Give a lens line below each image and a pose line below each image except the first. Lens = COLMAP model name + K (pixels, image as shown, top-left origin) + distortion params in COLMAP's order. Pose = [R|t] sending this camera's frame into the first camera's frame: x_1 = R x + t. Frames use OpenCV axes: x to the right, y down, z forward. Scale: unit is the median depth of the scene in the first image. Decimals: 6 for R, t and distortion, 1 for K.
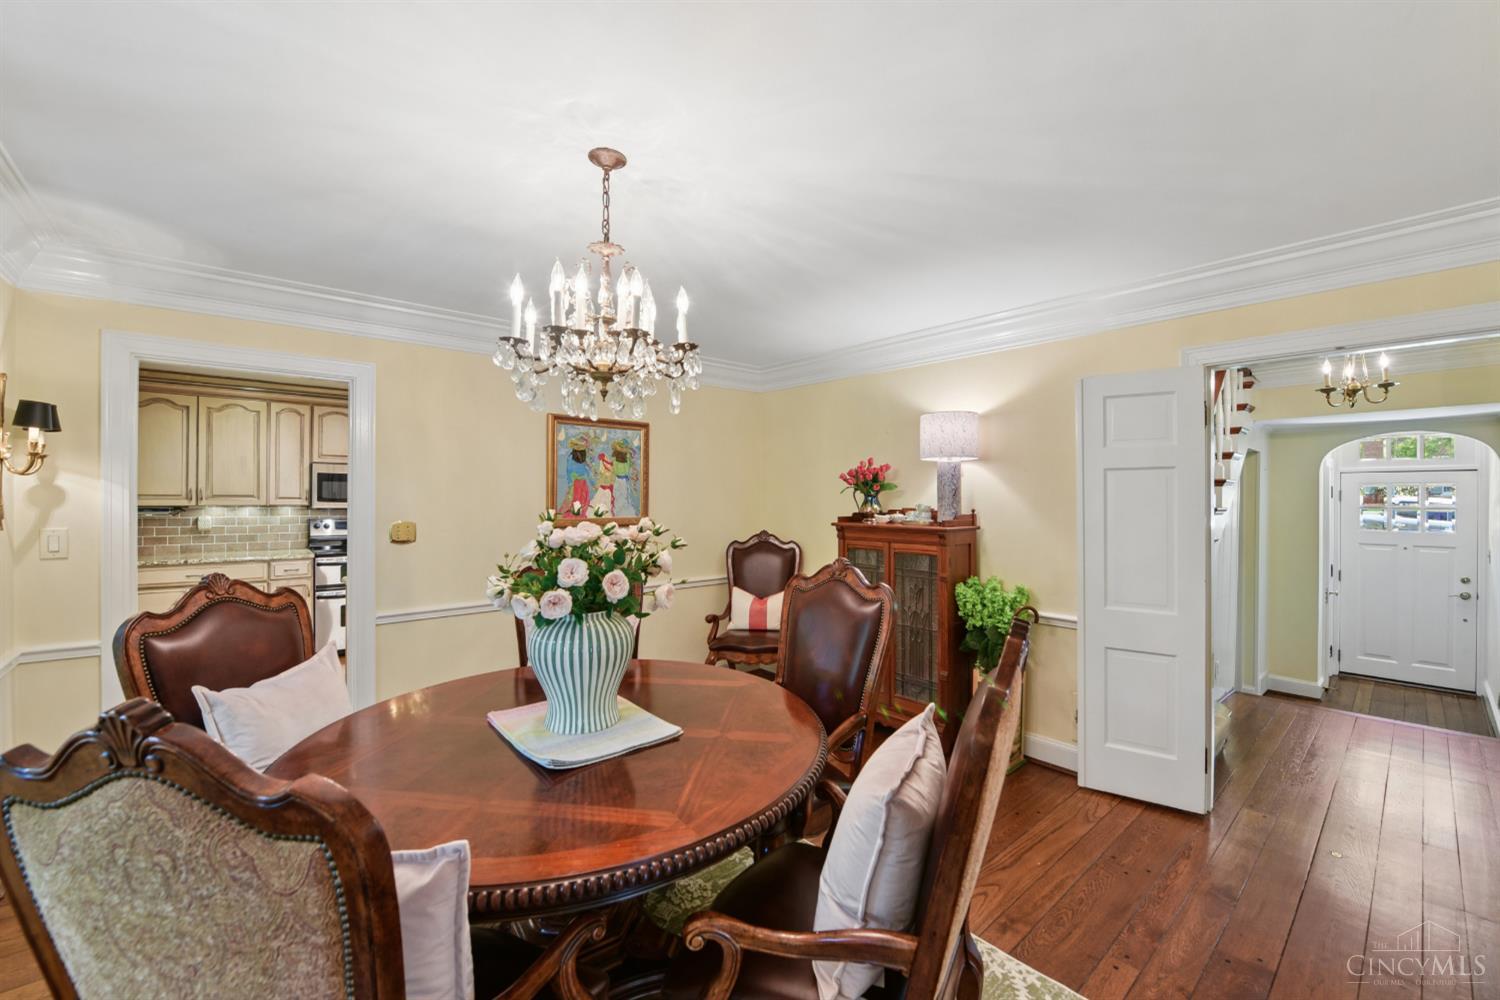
lens RADIAL K [[620.9, 0, 750.0], [0, 620.9, 500.0], [0, 0, 1]] dist [-0.001095, -0.000209]
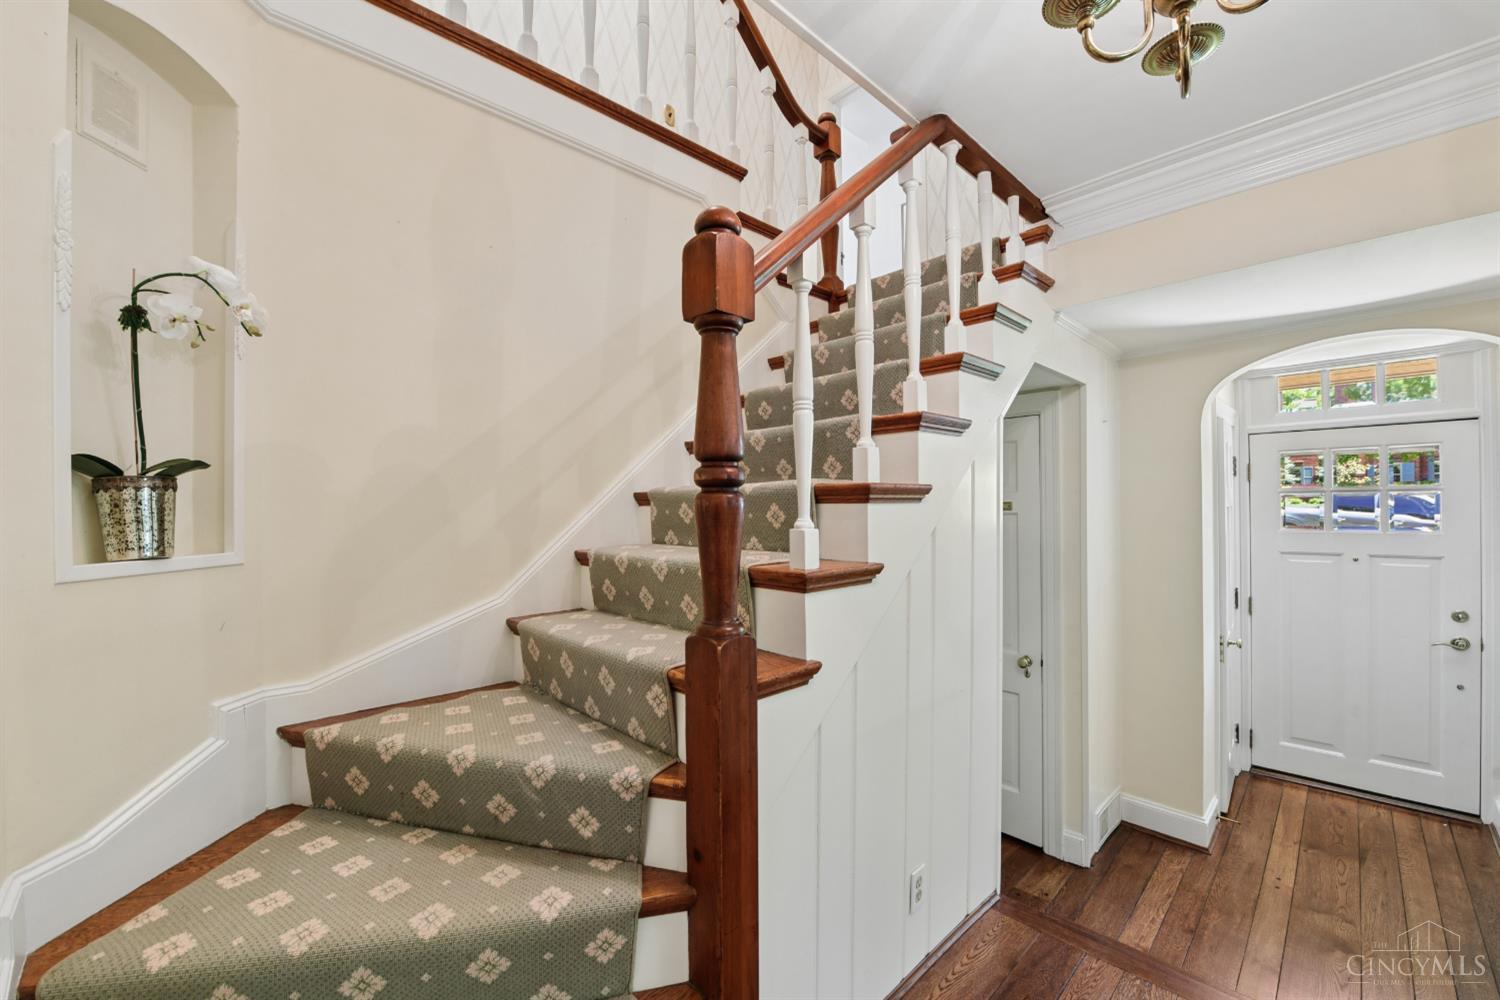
lens RADIAL K [[612.8, 0, 750.0], [0, 612.8, 500.0], [0, 0, 1]] dist [0.000808, 0.000094]
pose [[0.998848, -0.005653, 0.047643, 0.481059], [0.005948, 0.999964, -0.006065, 0.023353], [-0.047607, 0.006342, 0.998846, 0.470479]]
